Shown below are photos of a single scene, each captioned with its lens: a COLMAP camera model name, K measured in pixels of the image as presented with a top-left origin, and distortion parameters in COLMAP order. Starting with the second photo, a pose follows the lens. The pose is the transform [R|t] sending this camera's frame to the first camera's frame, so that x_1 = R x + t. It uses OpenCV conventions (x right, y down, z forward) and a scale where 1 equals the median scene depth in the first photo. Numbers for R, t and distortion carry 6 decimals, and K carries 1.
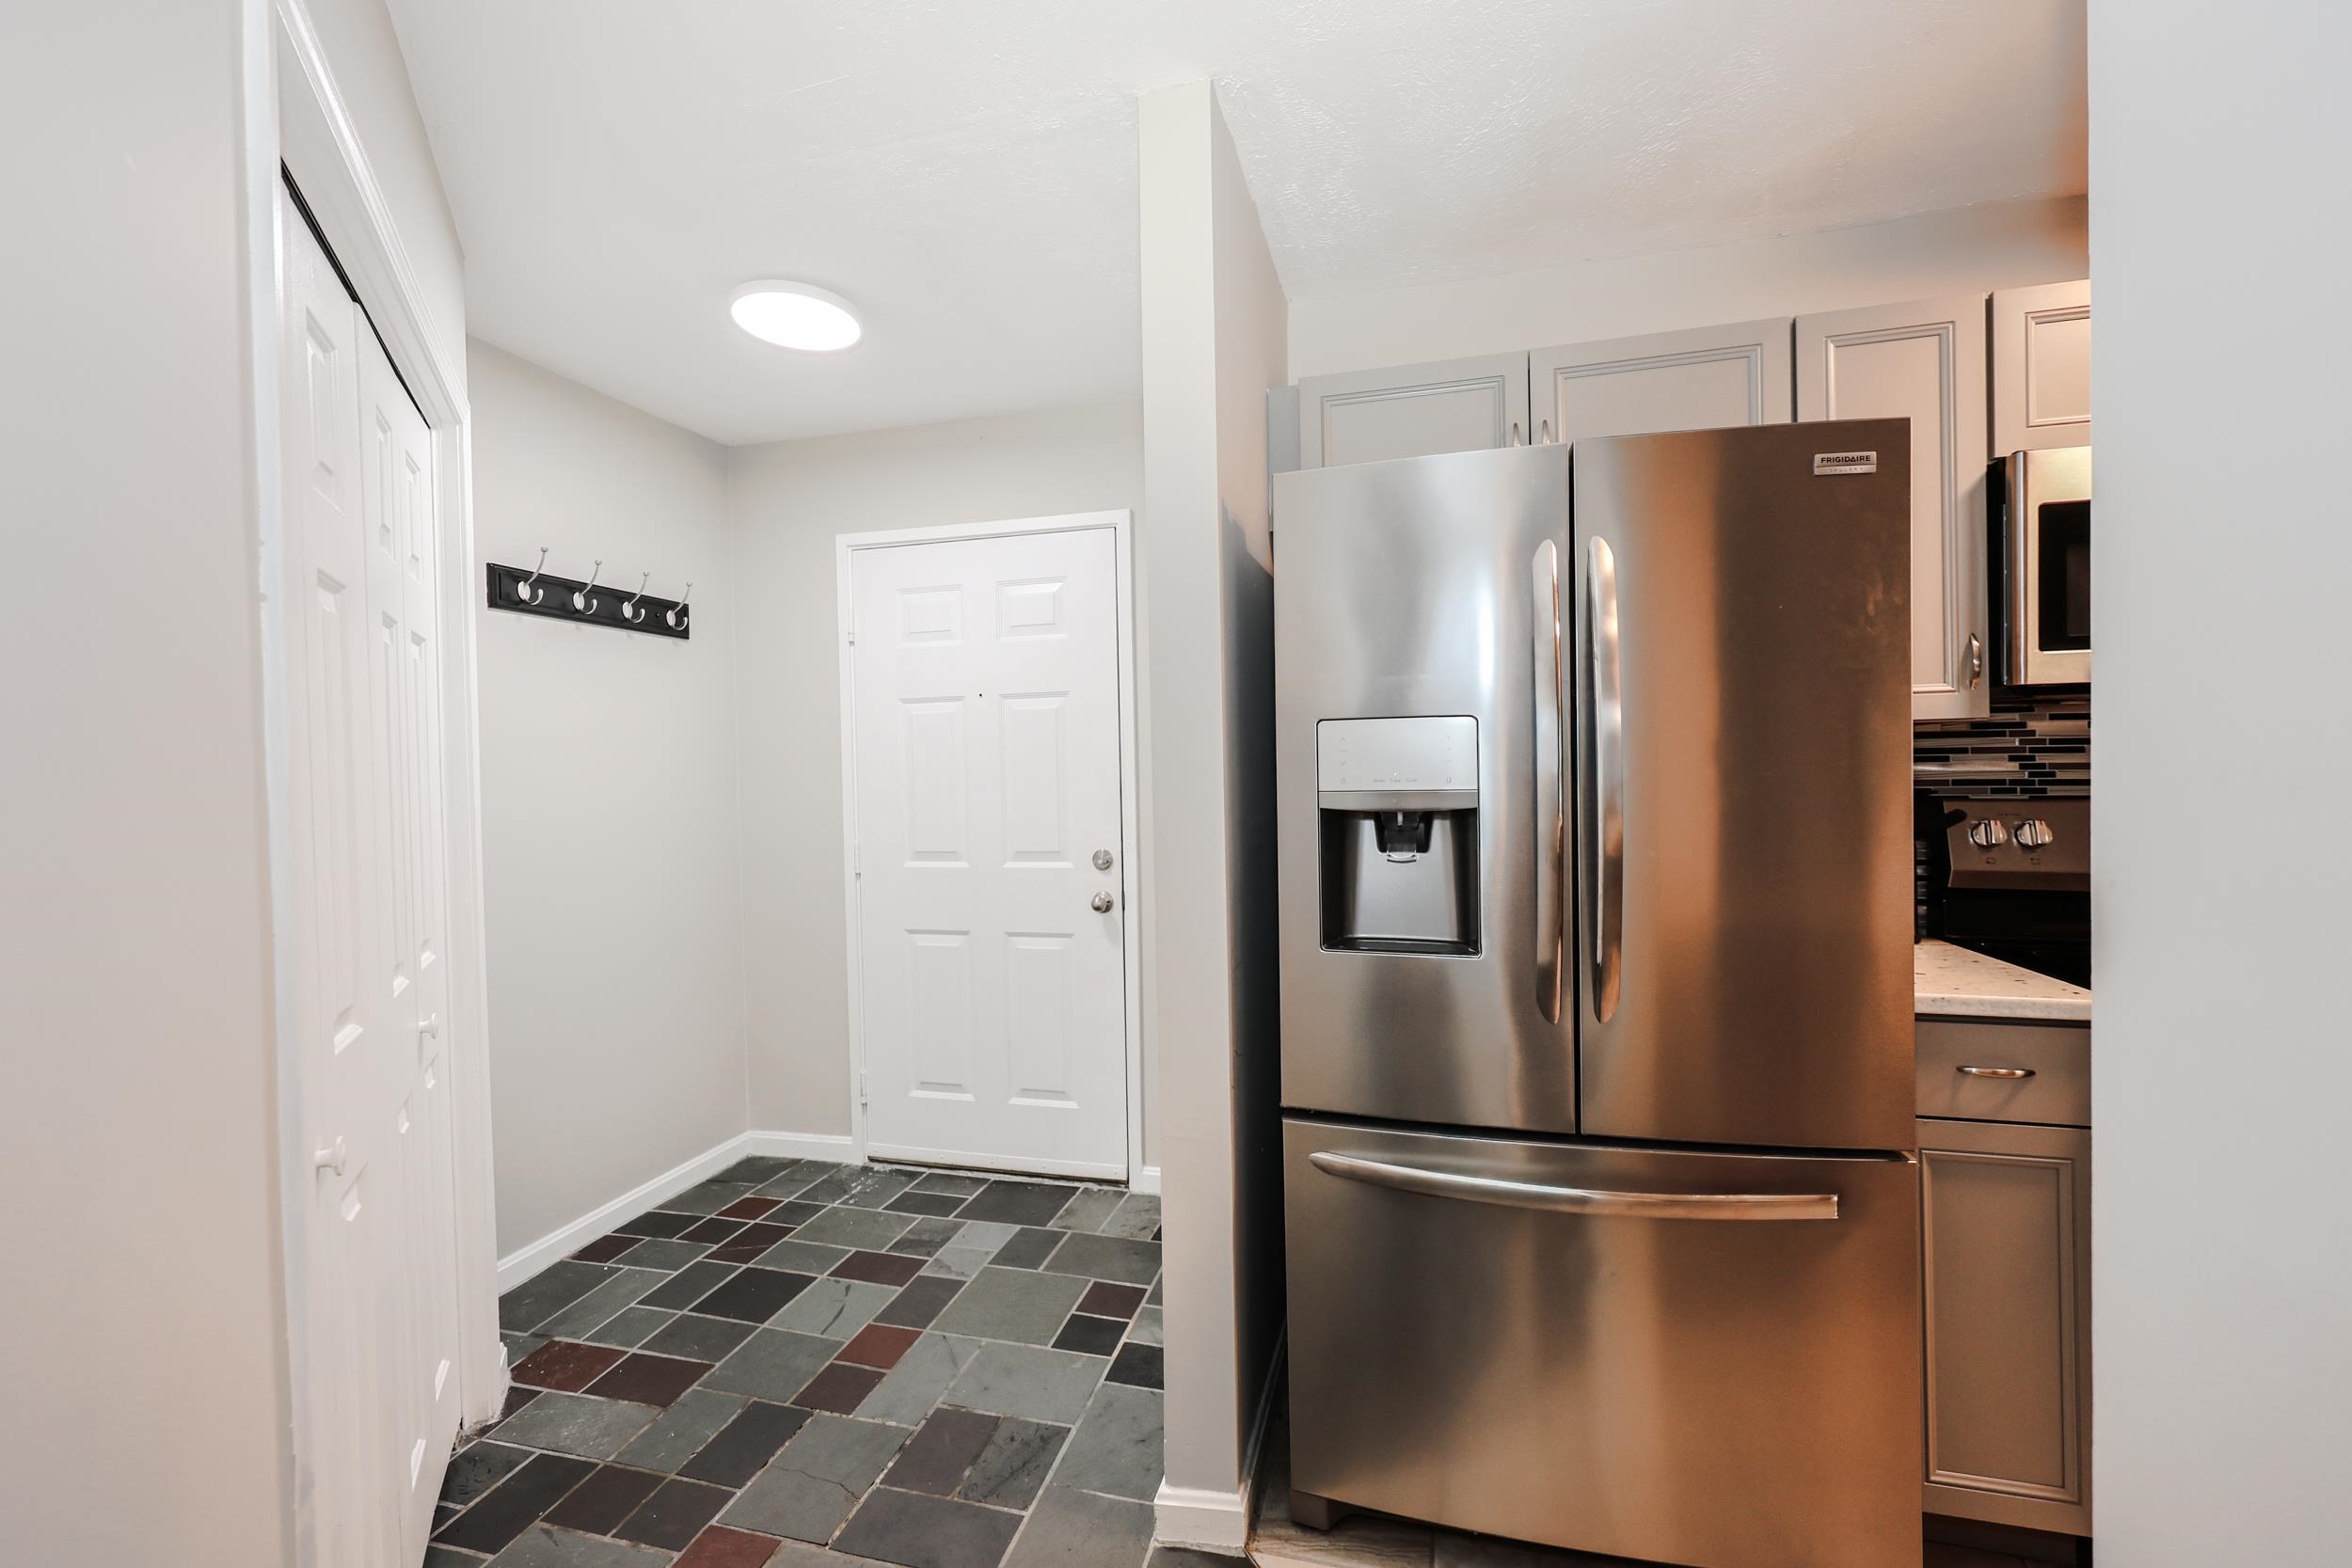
lens RADIAL K [[986.5, 0, 1157.5], [0, 986.5, 786.4], [0, 0, 1]] dist [0.009185, -0.008575]
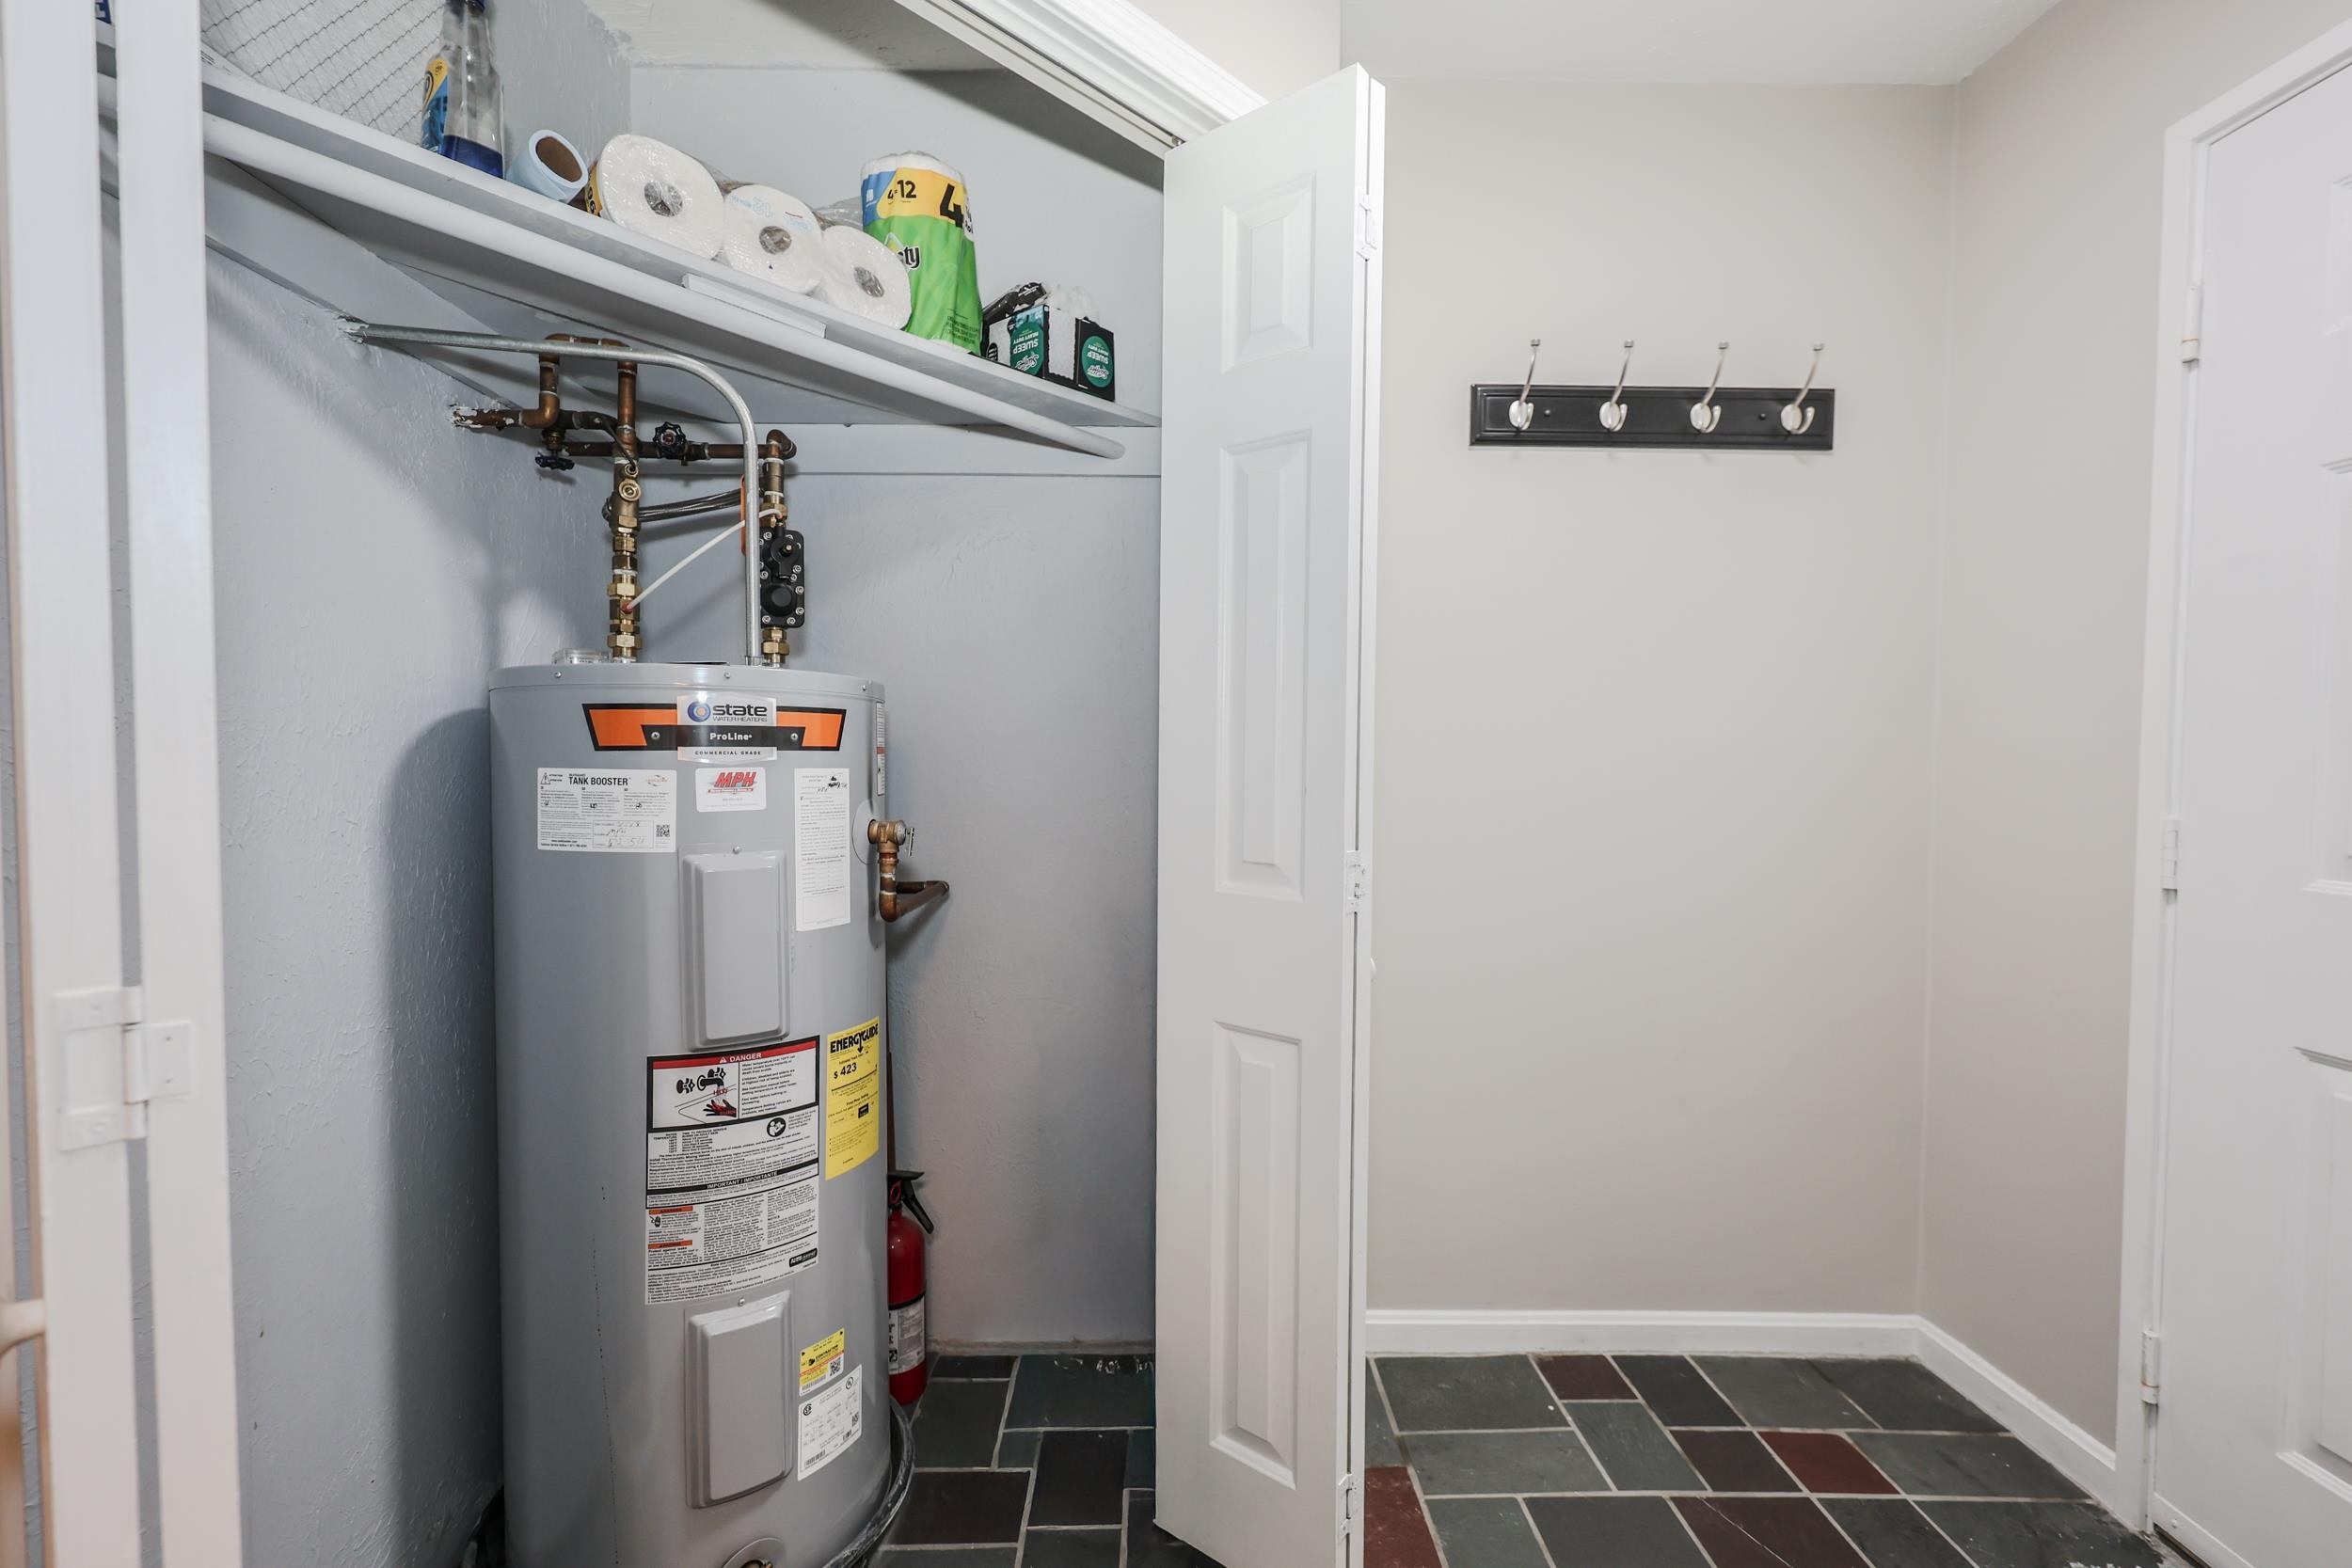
lens RADIAL K [[986.5, 0, 1157.5], [0, 986.5, 786.4], [0, 0, 1]] dist [0.009185, -0.008575]
pose [[0.278314, 0.057611, -0.958761, -0.011179], [-0.035196, 0.998141, 0.049760, 0.036636], [0.959845, 0.019895, 0.279824, 0.465171]]
